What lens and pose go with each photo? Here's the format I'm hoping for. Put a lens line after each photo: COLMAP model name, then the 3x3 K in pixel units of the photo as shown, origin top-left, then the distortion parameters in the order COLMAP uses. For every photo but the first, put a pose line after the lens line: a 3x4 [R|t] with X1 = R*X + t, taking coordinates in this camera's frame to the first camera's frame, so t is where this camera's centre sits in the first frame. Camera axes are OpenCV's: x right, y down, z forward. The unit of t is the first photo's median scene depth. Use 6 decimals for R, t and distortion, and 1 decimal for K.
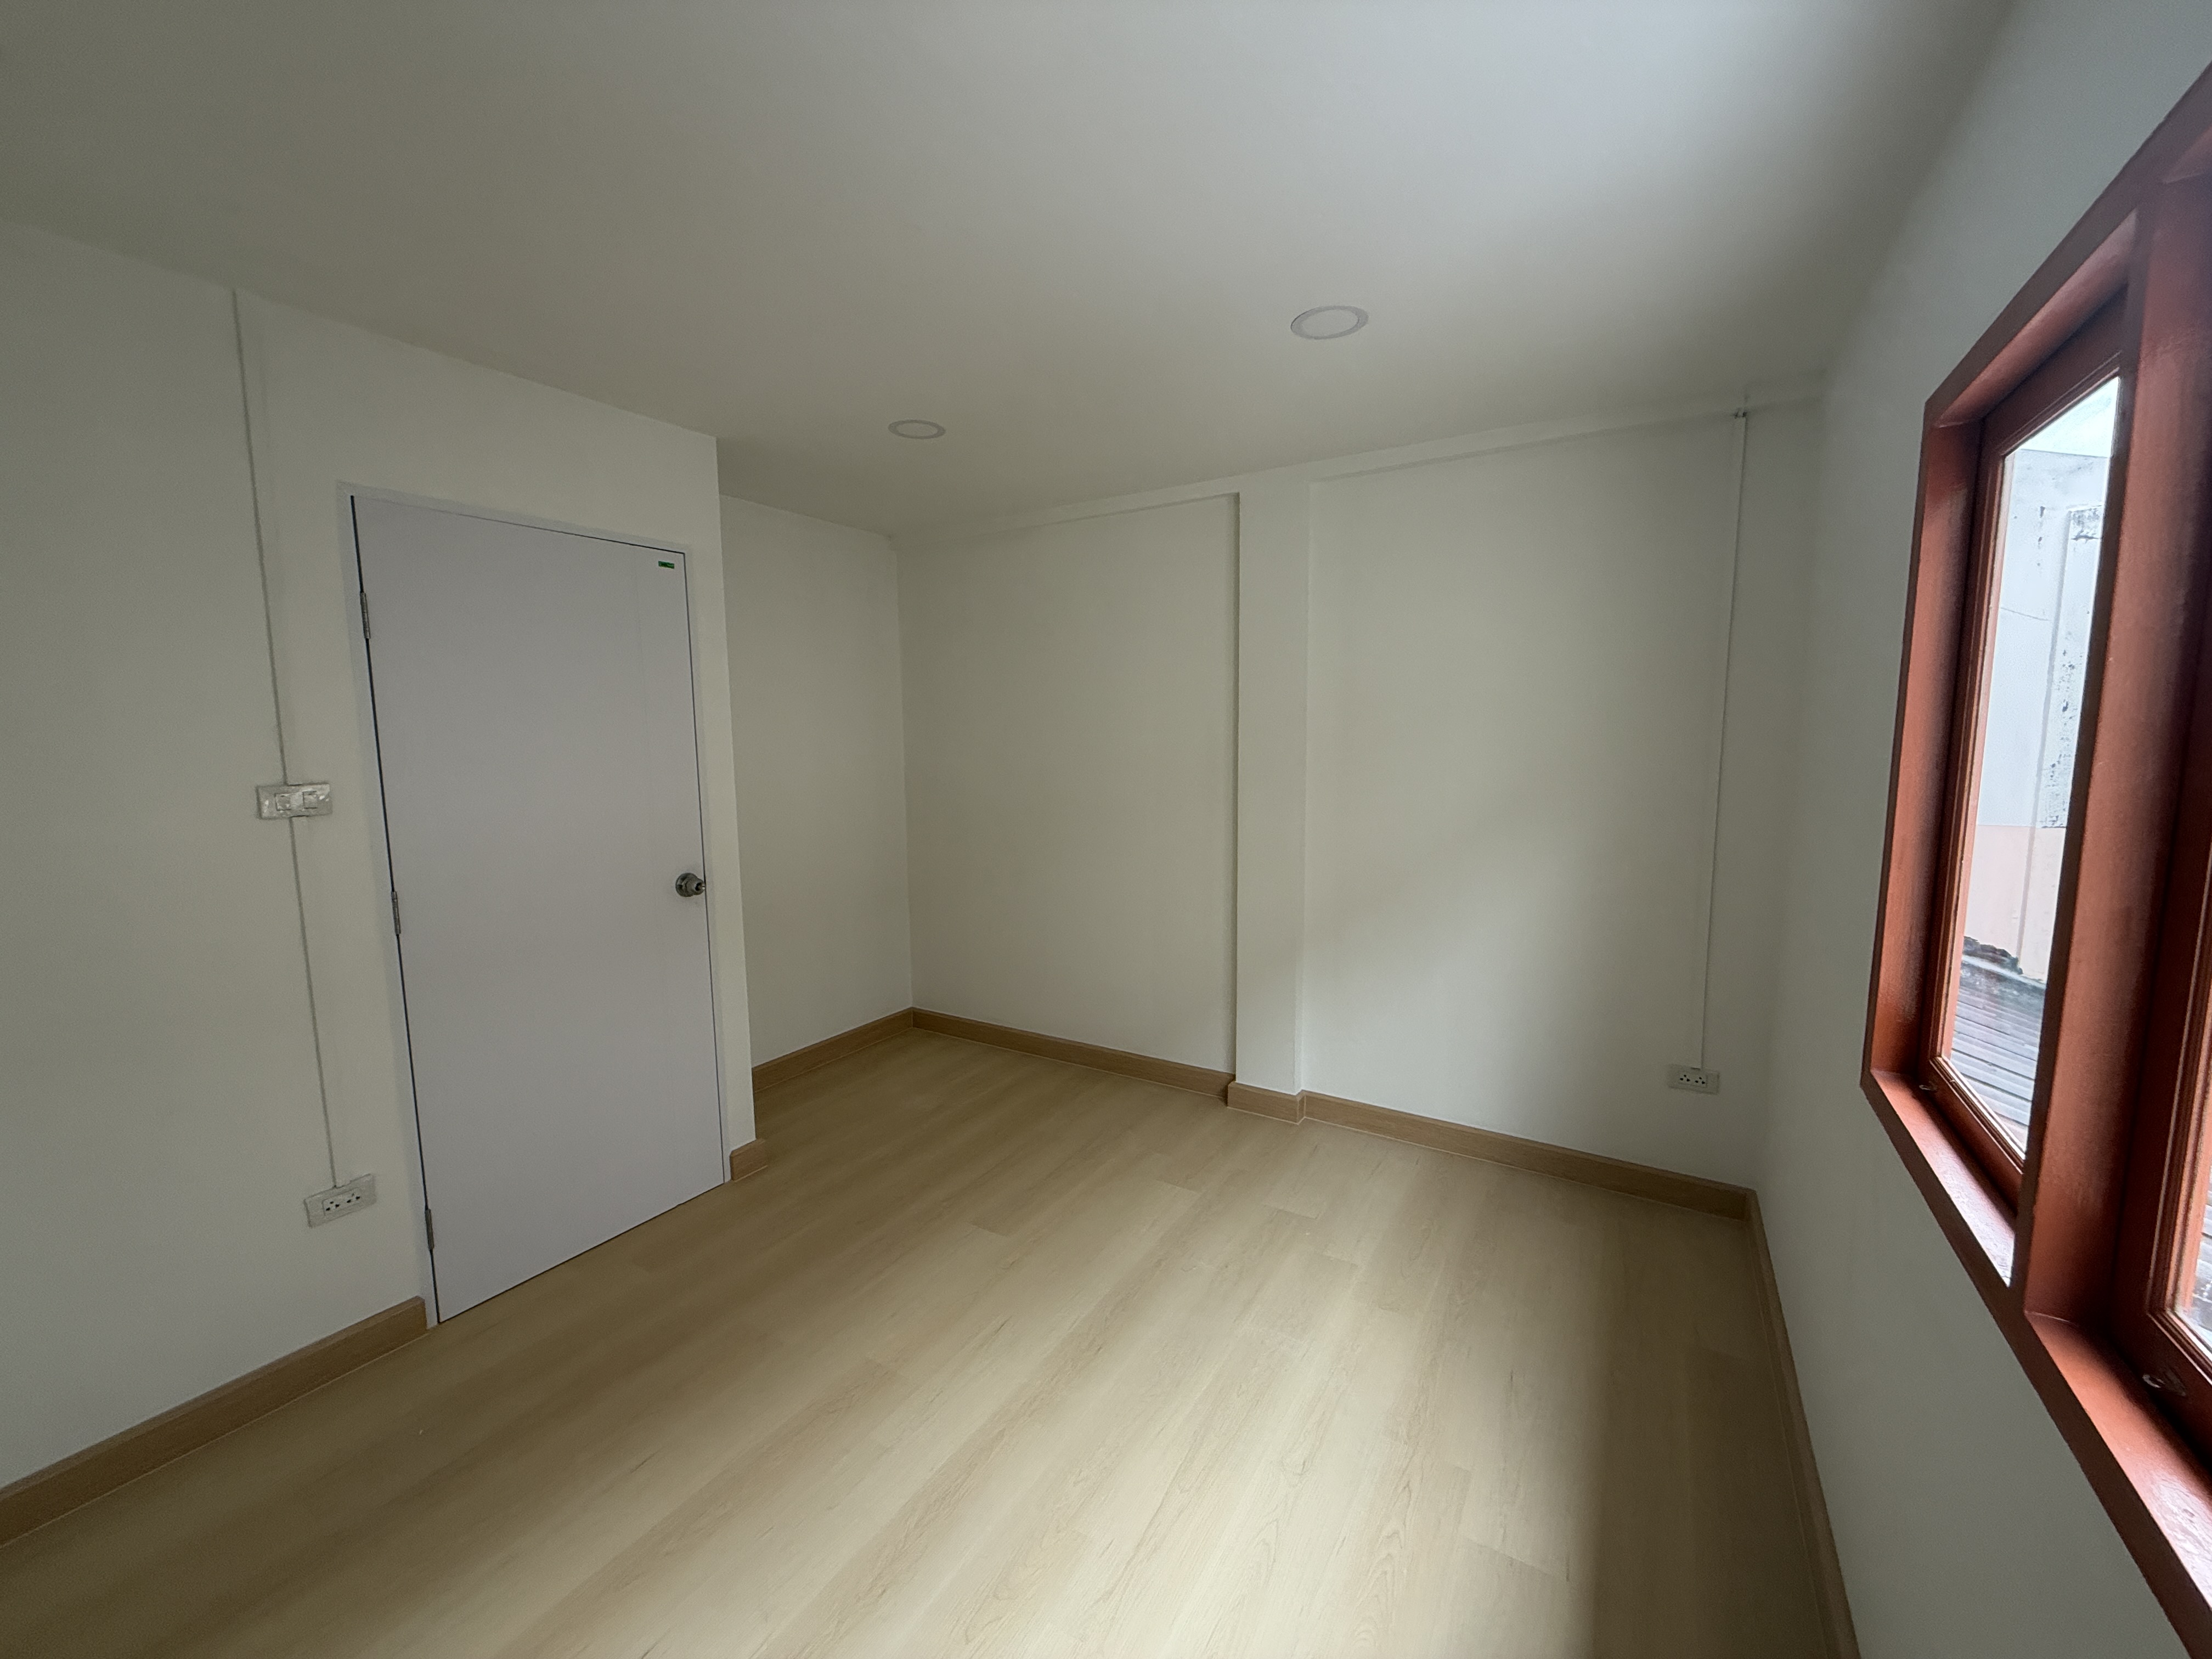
lens RADIAL K [[885.6, 0, 1102.7], [0, 885.6, 832.6], [0, 0, 1]] dist [0.007118, 0.000370]
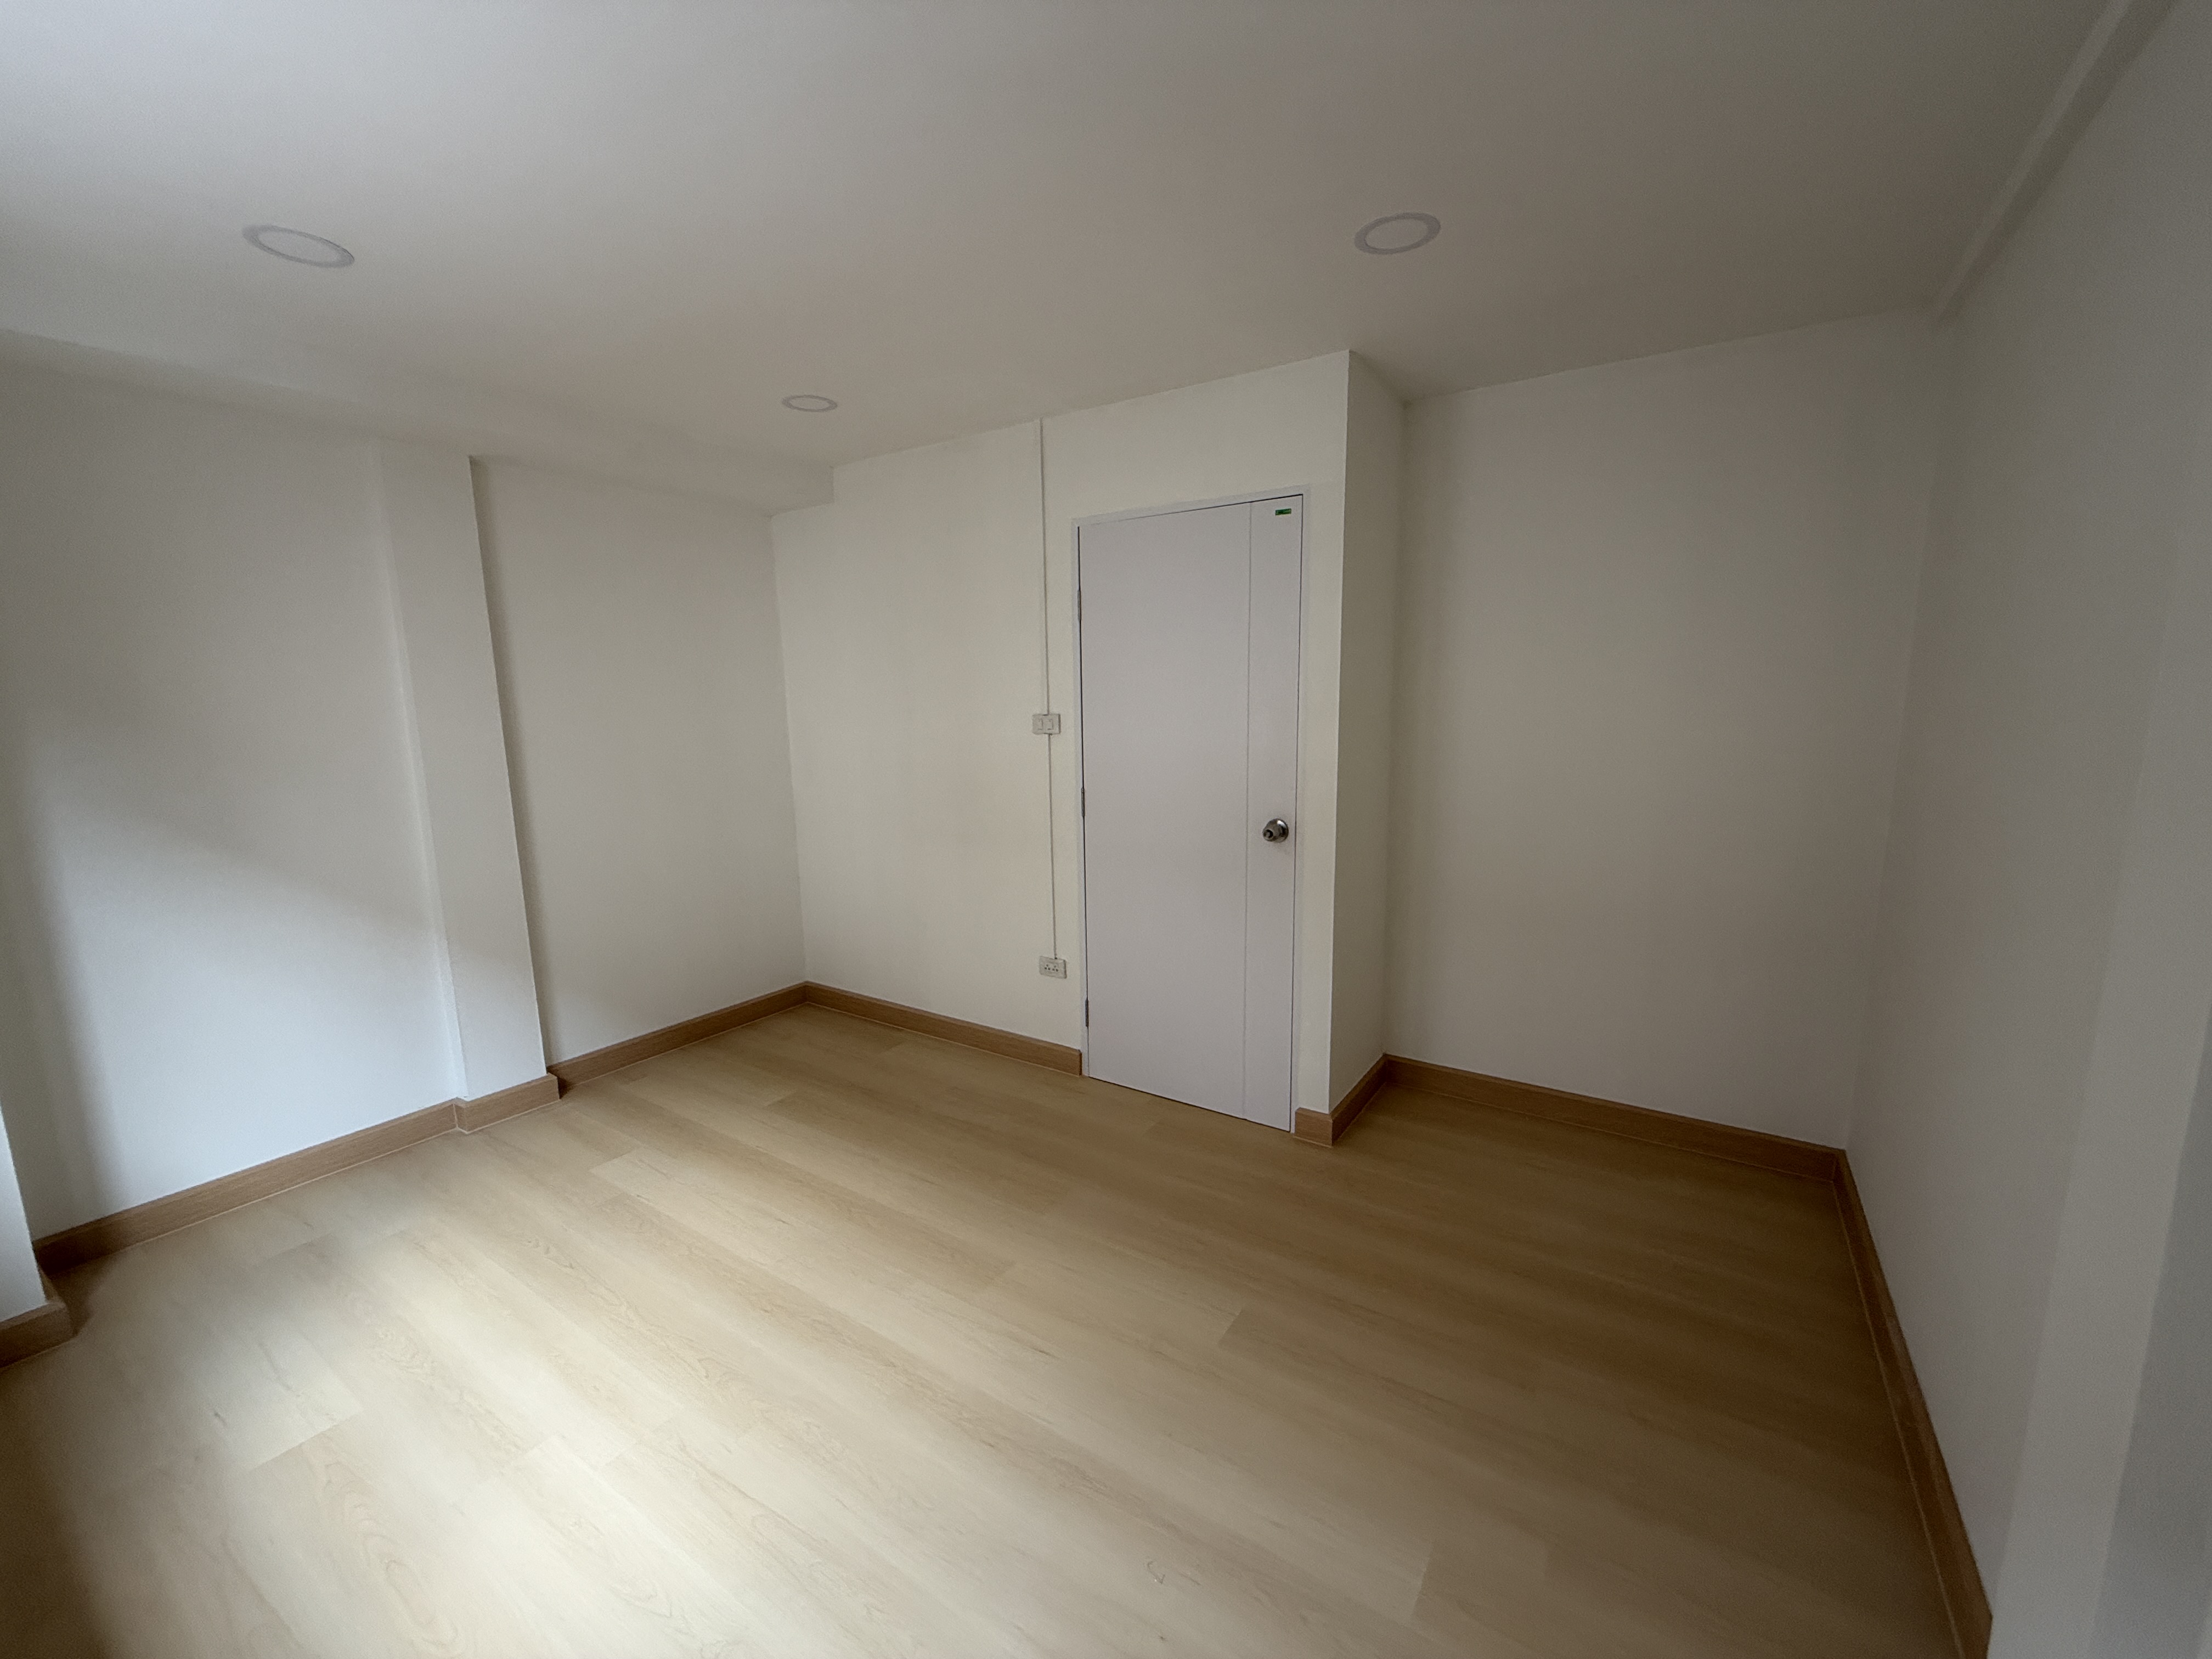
lens RADIAL K [[884.7, 0, 1101.9], [0, 884.7, 831.7], [0, 0, 1]] dist [-0.001164, 0.000268]
pose [[-0.031427, 0.166387, -0.985560, 0.558459], [-0.101172, 0.980453, 0.168750, -0.093856], [0.994372, 0.105014, -0.013979, 0.841178]]
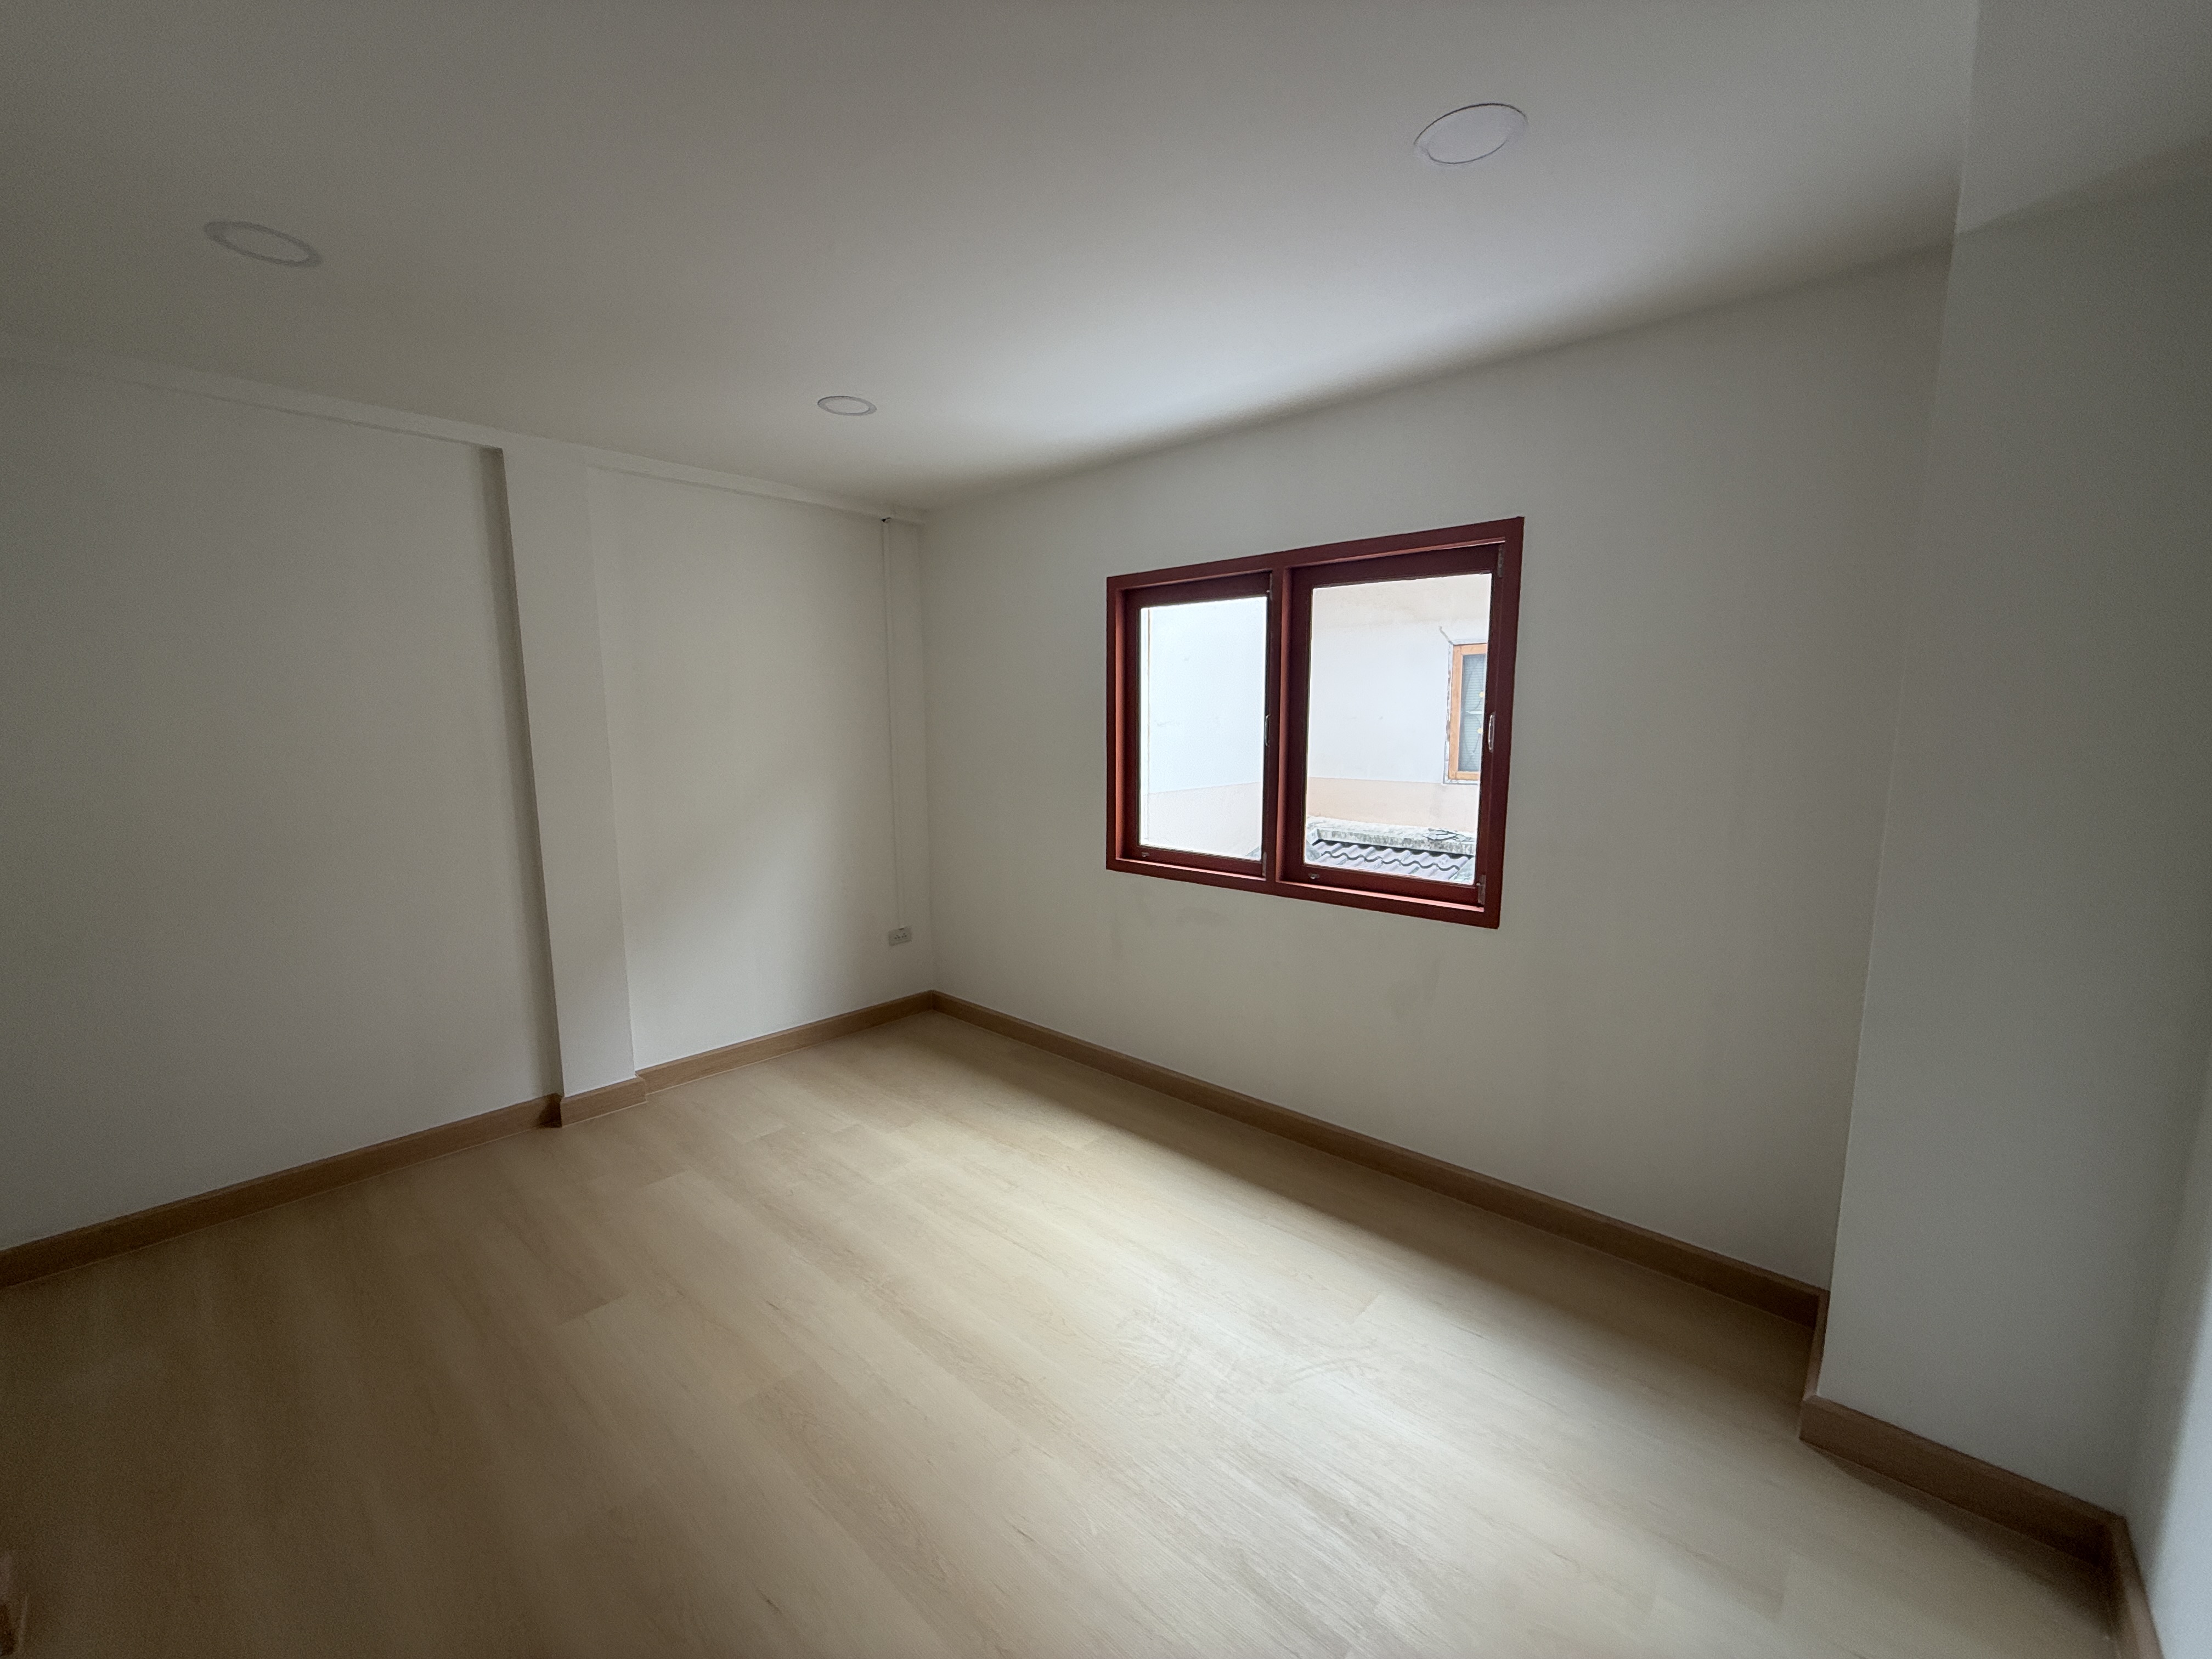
lens RADIAL K [[886.9, 0, 1103.8], [0, 886.9, 835.1], [0, 0, 1]] dist [-0.000716, 0.000042]
pose [[0.185121, -0.126057, 0.974597, -0.793399], [0.117049, 0.987507, 0.105493, -0.024911], [-0.975720, 0.094547, 0.197563, 0.320951]]
